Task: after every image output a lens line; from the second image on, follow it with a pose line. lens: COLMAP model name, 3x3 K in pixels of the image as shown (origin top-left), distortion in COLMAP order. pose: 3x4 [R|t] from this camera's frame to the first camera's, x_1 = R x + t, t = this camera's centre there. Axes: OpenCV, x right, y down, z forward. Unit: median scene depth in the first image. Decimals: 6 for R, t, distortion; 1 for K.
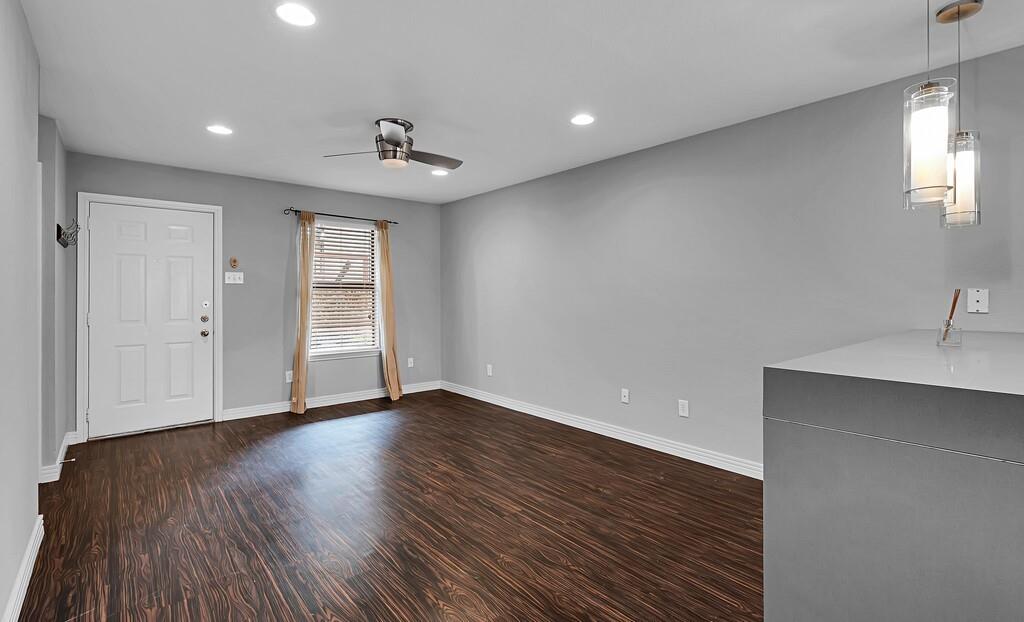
lens RADIAL K [[472.0, 0, 520.8], [0, 472.0, 295.4], [0, 0, 1]] dist [0.001919, 0.000178]
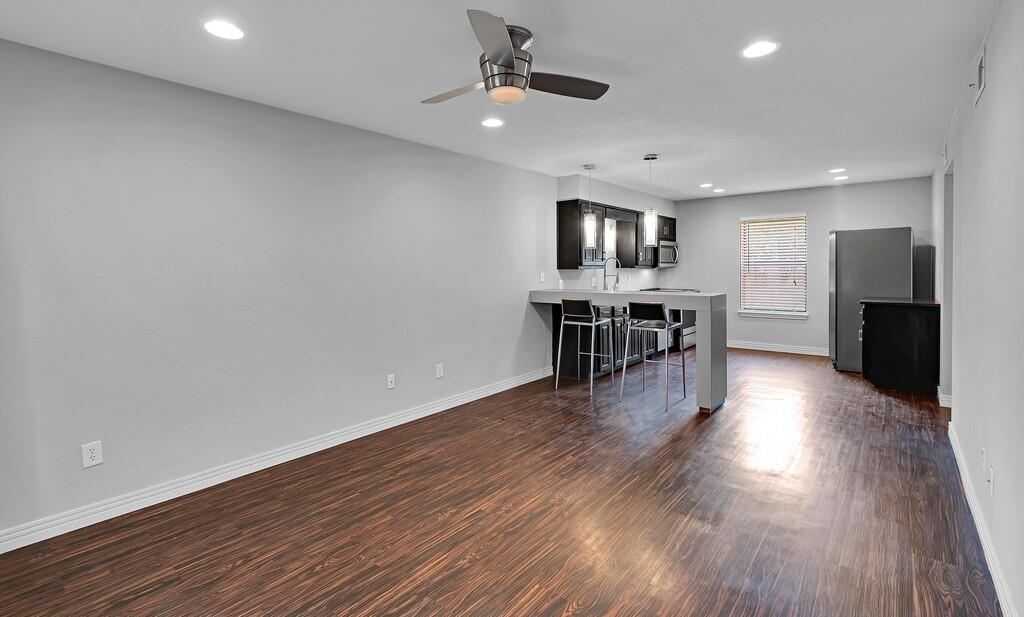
lens RADIAL K [[462.0, 0, 511.4], [0, 462.0, 280.1], [0, 0, 1]] dist [-0.004353, -0.000403]
pose [[-0.157540, -0.024668, 0.987204, -0.766269], [0.014687, 0.999519, 0.027319, -0.021923], [-0.987403, 0.018803, -0.157102, 0.898370]]
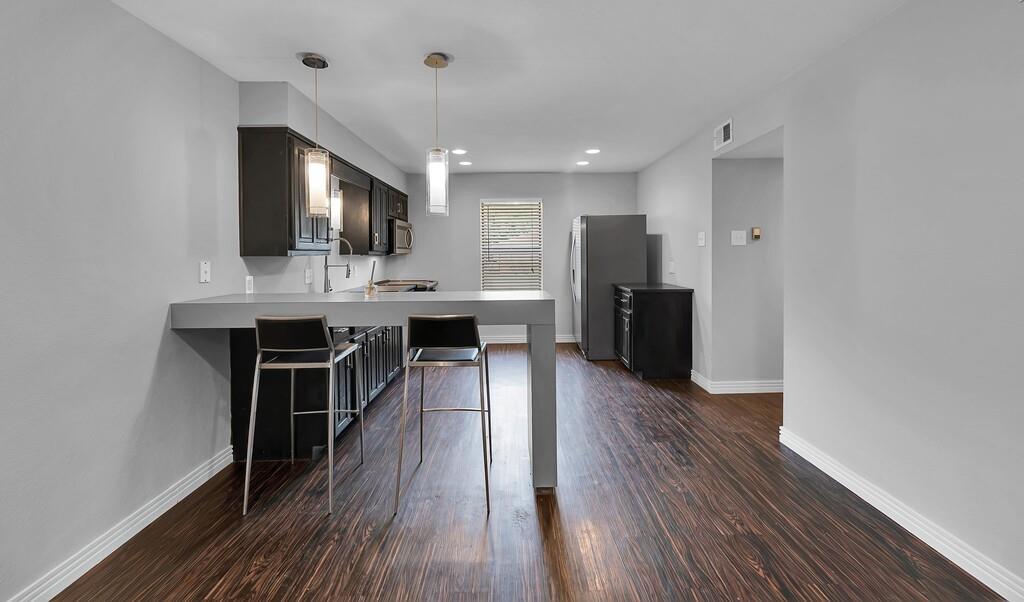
lens RADIAL K [[412.7, 0, 514.0], [0, 412.7, 258.5], [0, 0, 1]] dist [-0.000571, -0.000798]
pose [[-0.759909, -0.000268, 0.650029, -0.151382], [0.013194, 0.999788, 0.015837, -0.015476], [-0.649895, 0.020611, -0.759744, 0.754400]]
